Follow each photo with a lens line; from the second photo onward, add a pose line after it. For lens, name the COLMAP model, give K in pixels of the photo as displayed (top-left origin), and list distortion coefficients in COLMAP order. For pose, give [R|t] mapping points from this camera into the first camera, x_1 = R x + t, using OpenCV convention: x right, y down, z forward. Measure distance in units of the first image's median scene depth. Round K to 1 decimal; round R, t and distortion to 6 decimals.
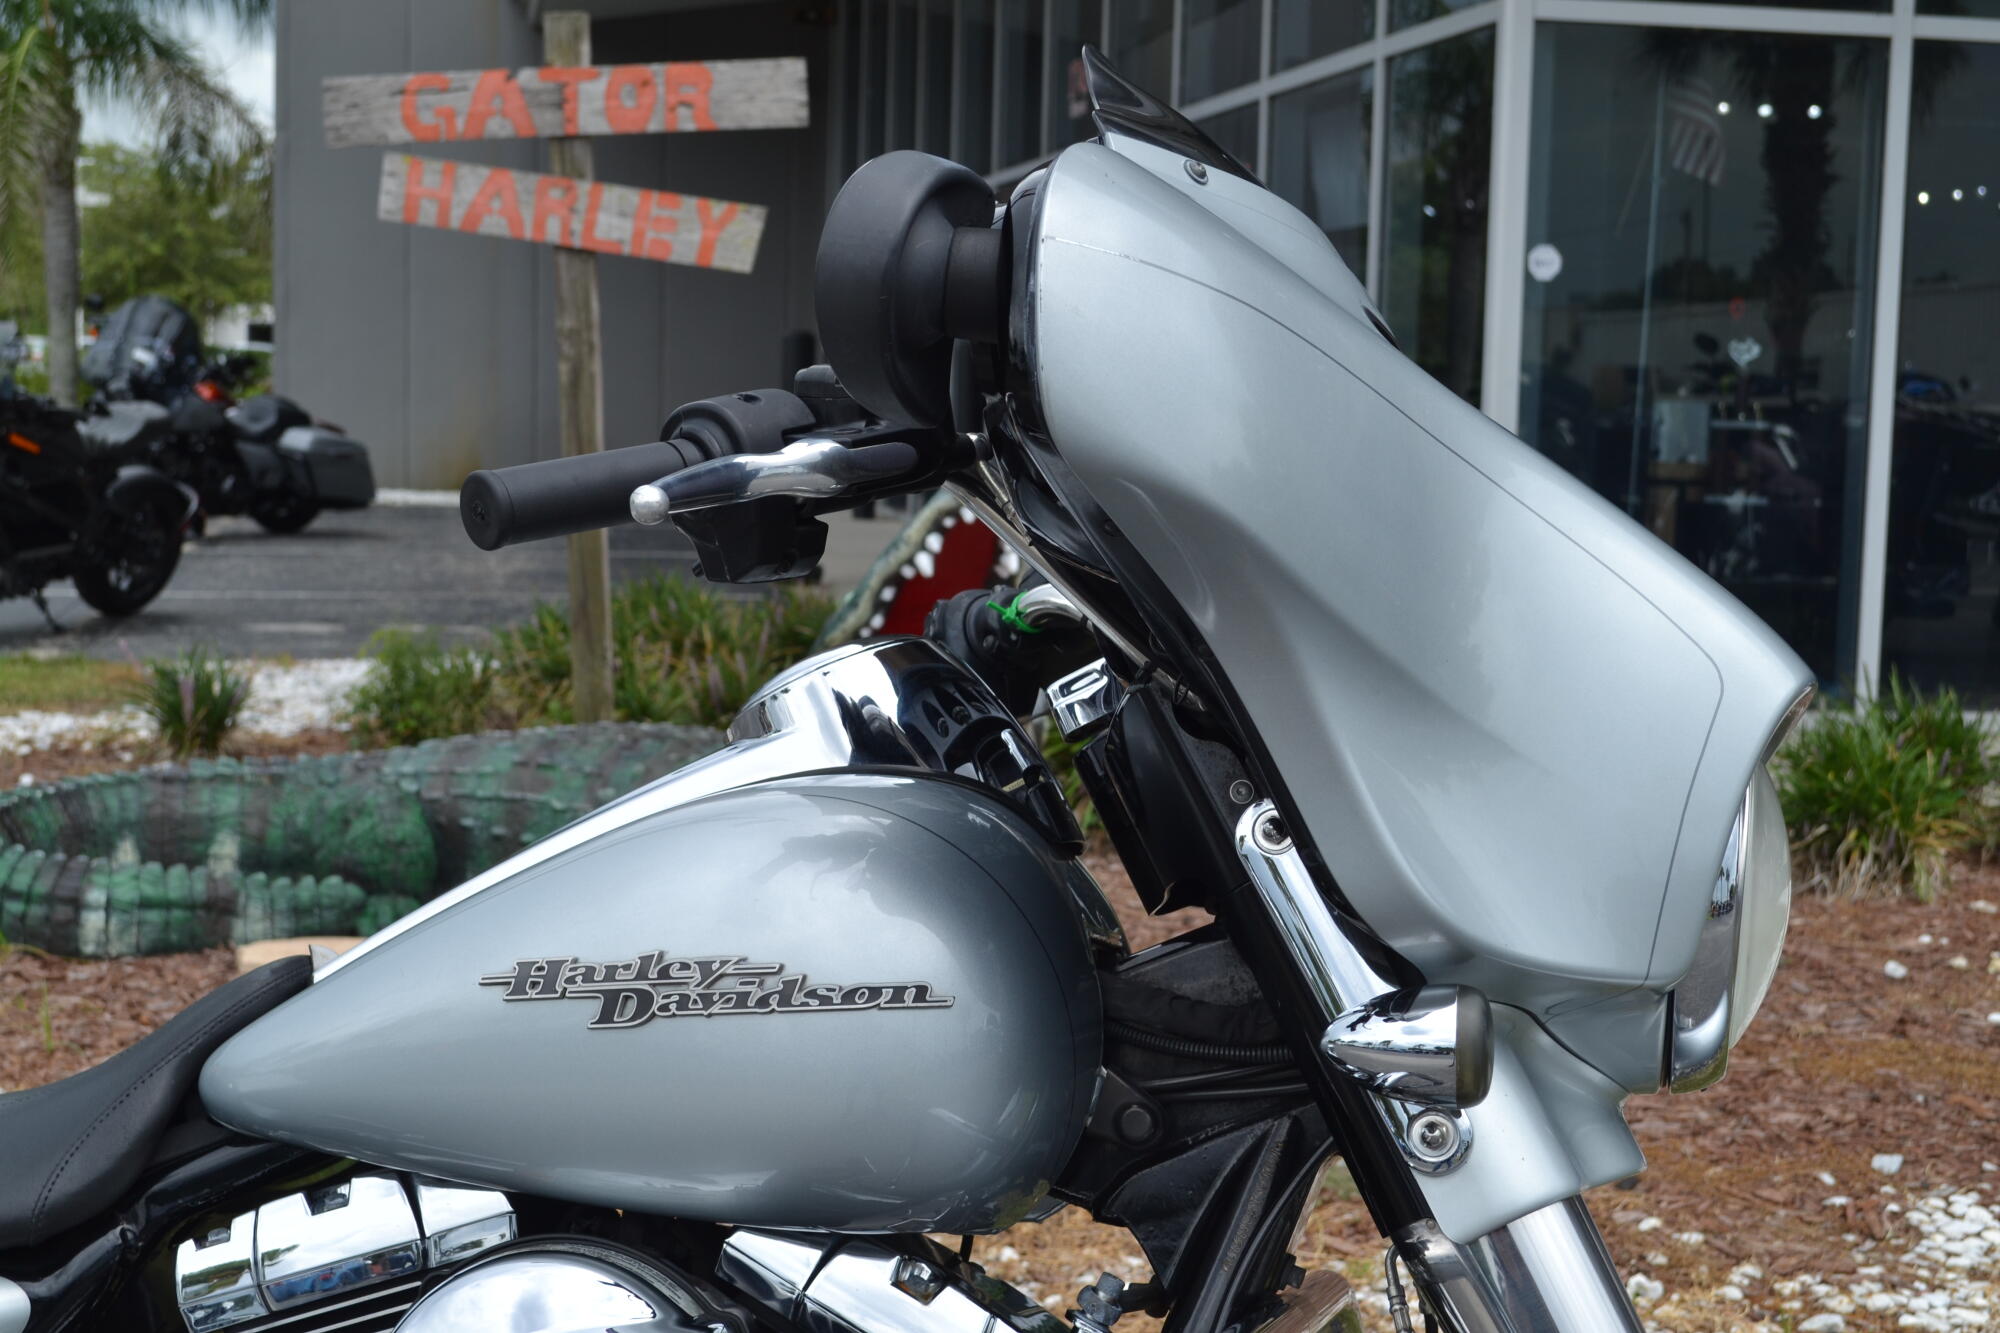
lens RADIAL K [[3023.5, 0, 1000.0], [0, 3023.5, 666.5], [0, 0, 1]] dist [-0.007427, -0.064910]
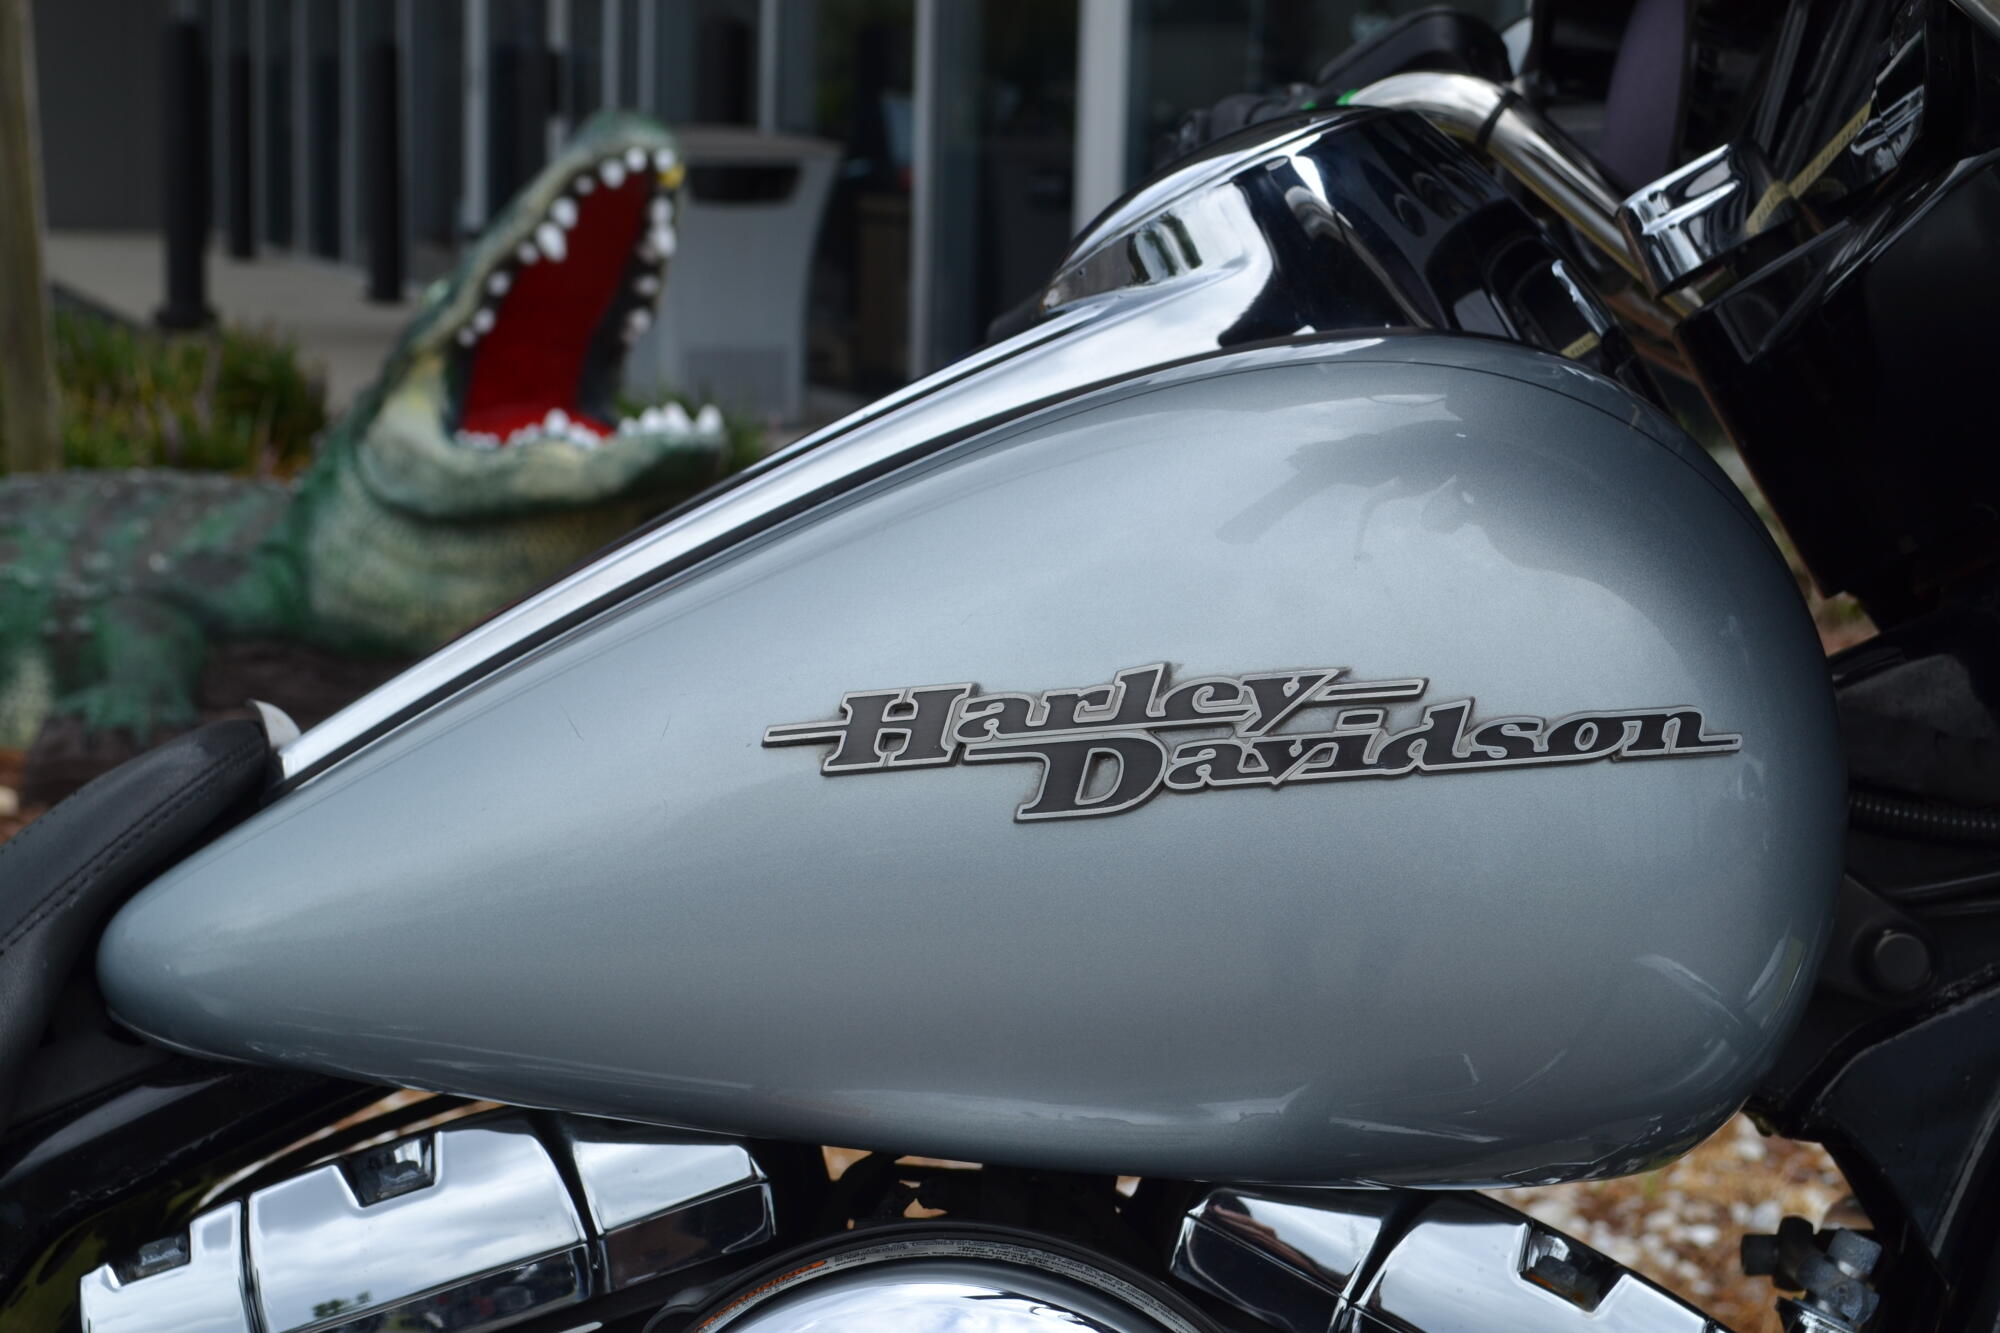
lens RADIAL K [[3429.6, 0, 992.4], [0, 3429.6, 670.2], [0, 0, 1]] dist [-0.004279, 0.020449]
pose [[0.982871, -0.027672, 0.182206, -0.068718], [0.015740, 0.997655, 0.066610, 0.015807], [-0.183622, -0.062601, 0.981002, 0.123468]]
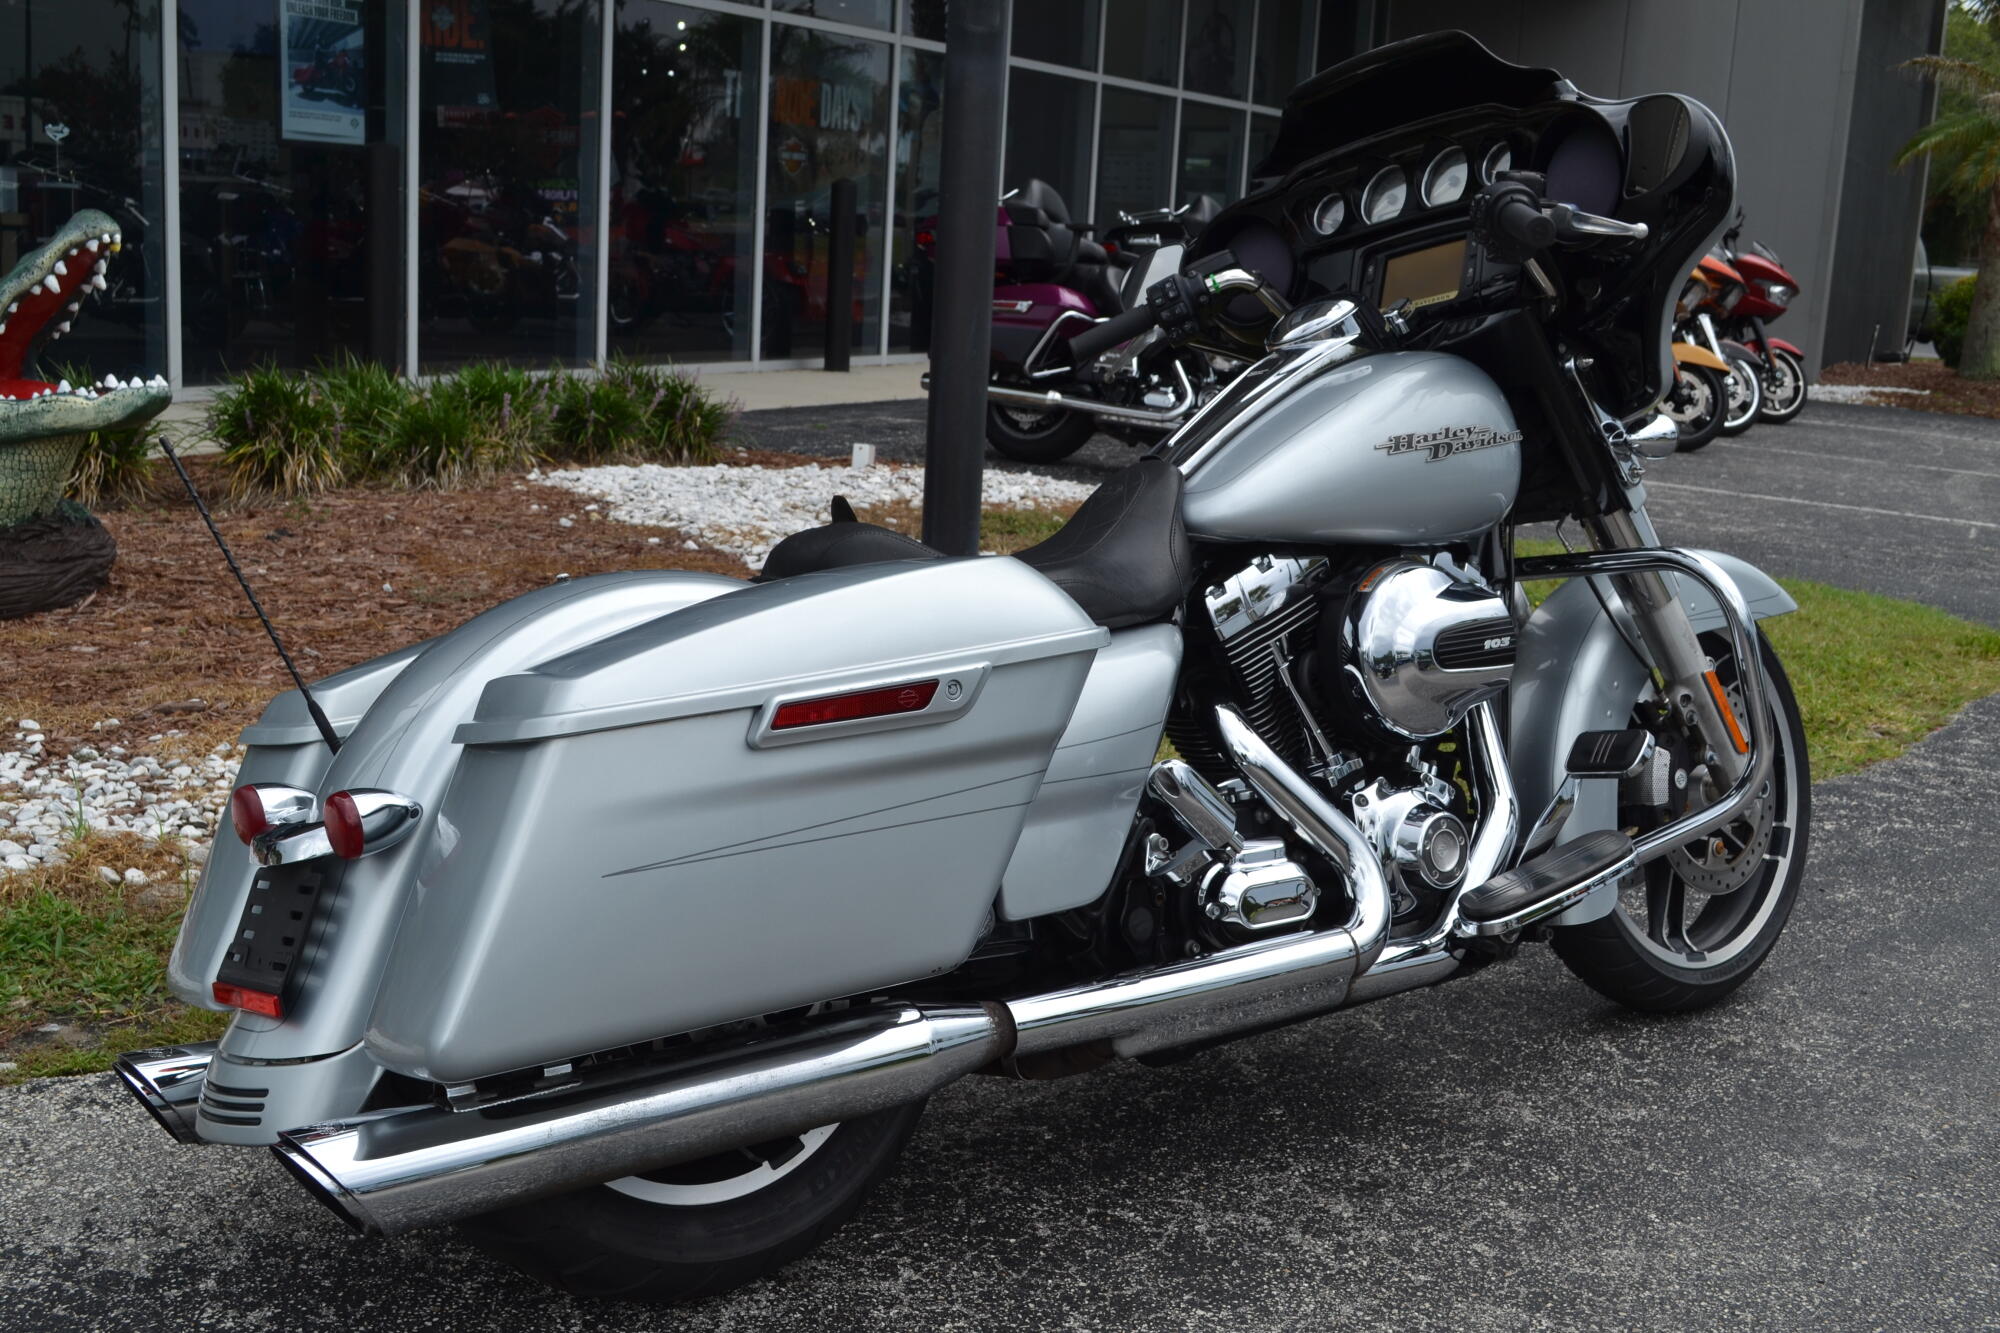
lens RADIAL K [[2163.0, 0, 1000.0], [0, 2163.0, 666.5], [0, 0, 1]] dist [-0.069535, -0.000045]
pose [[0.641708, -0.145070, 0.753104, -0.447173], [0.038323, 0.986786, 0.157429, 0.001015], [-0.765991, -0.072162, 0.638788, 0.055575]]
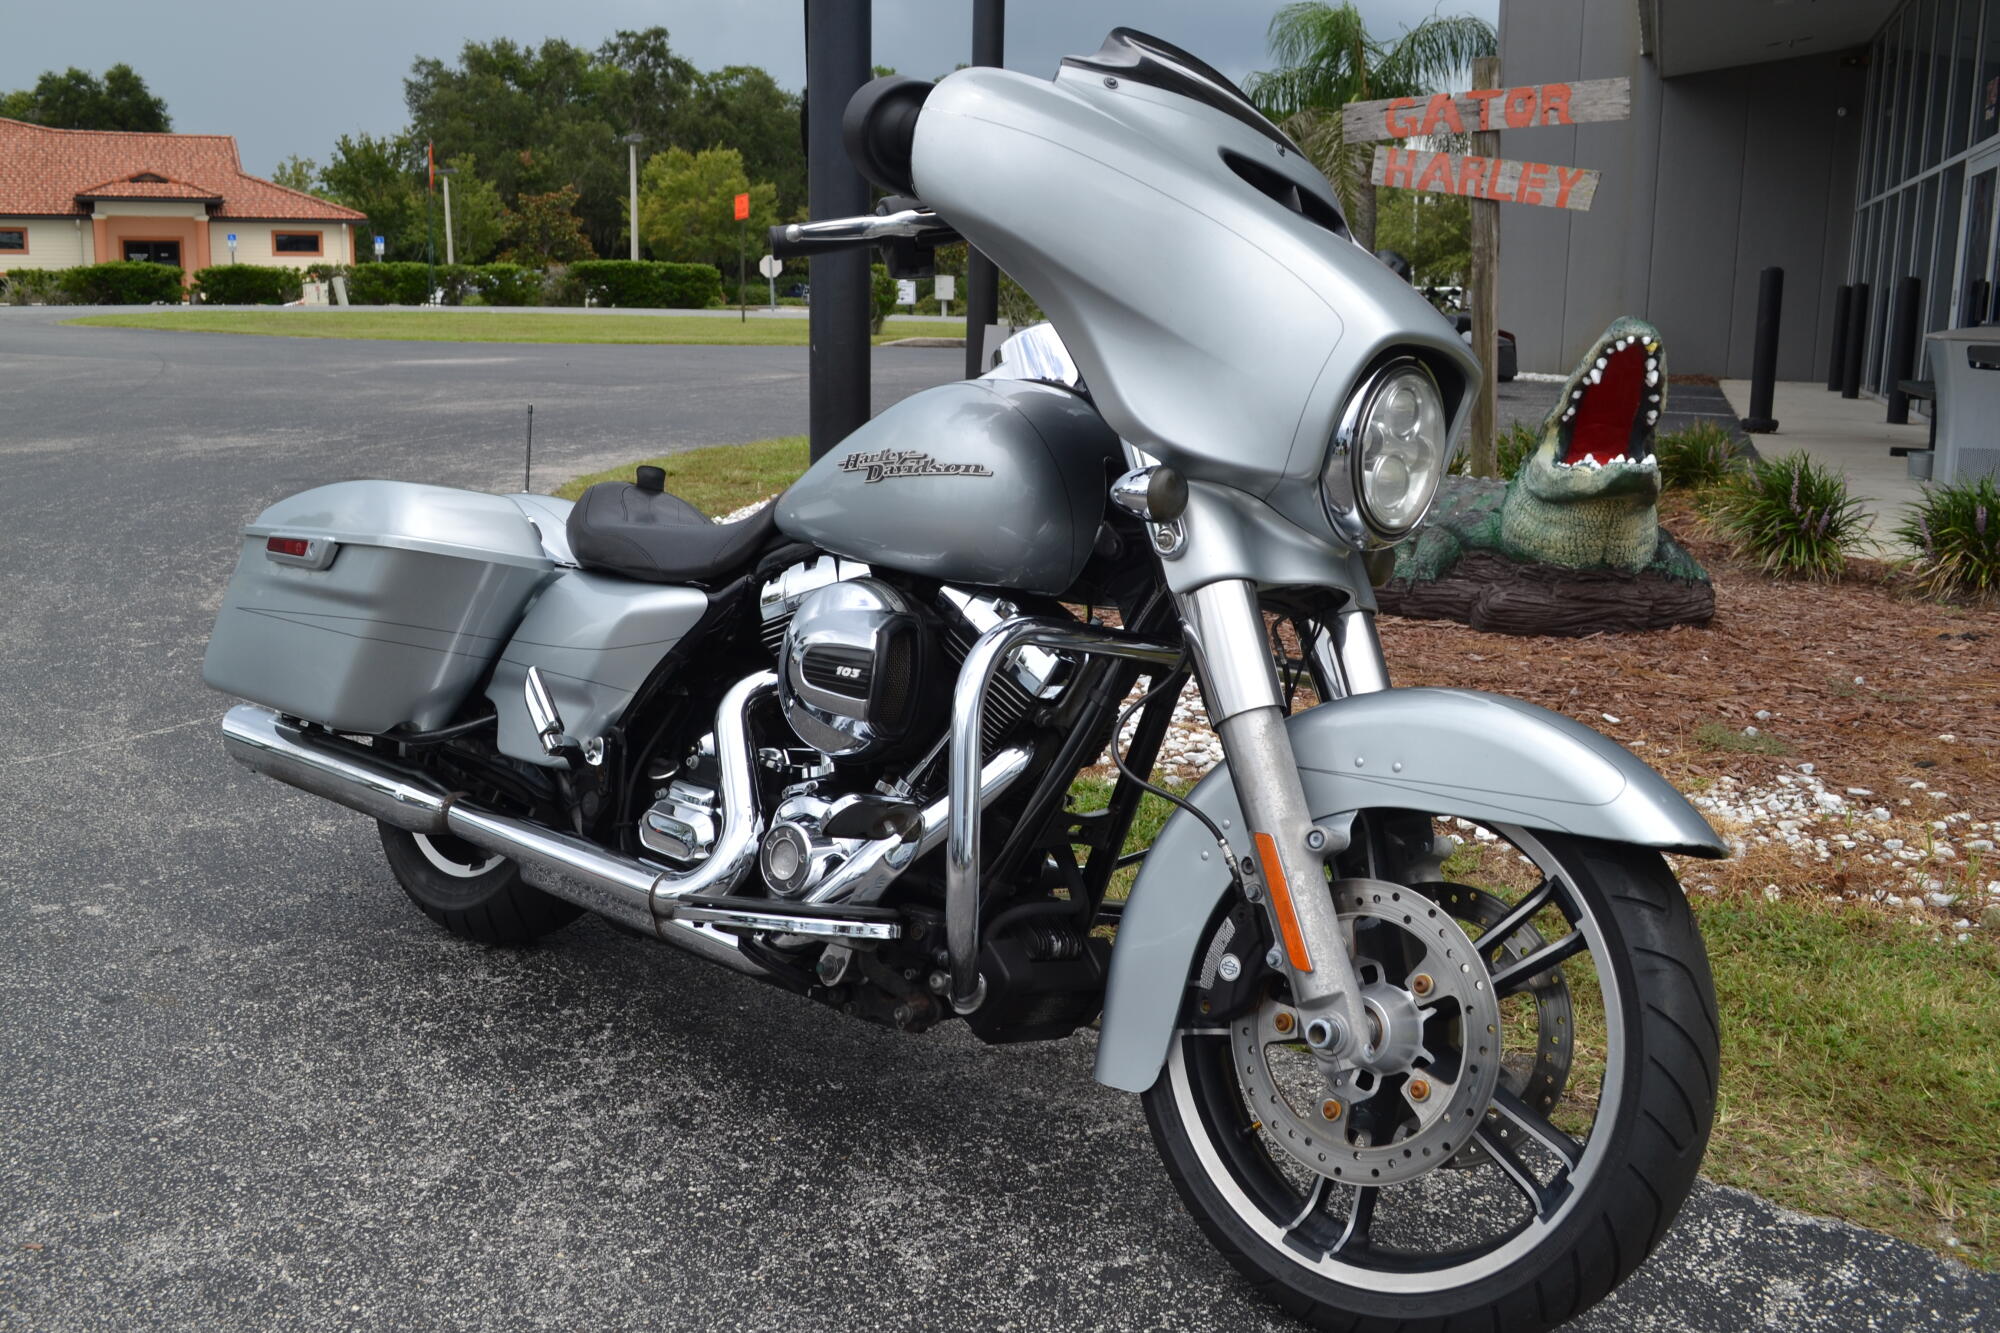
lens RADIAL K [[1855.7, 0, 986.2], [0, 1855.7, 666.7], [0, 0, 1]] dist [-0.073596, 0.013746]
pose [[0.864271, 0.089958, -0.494917, 0.182059], [-0.043135, 0.993509, 0.105258, 0.029956], [0.501173, -0.069623, 0.862542, -0.047267]]
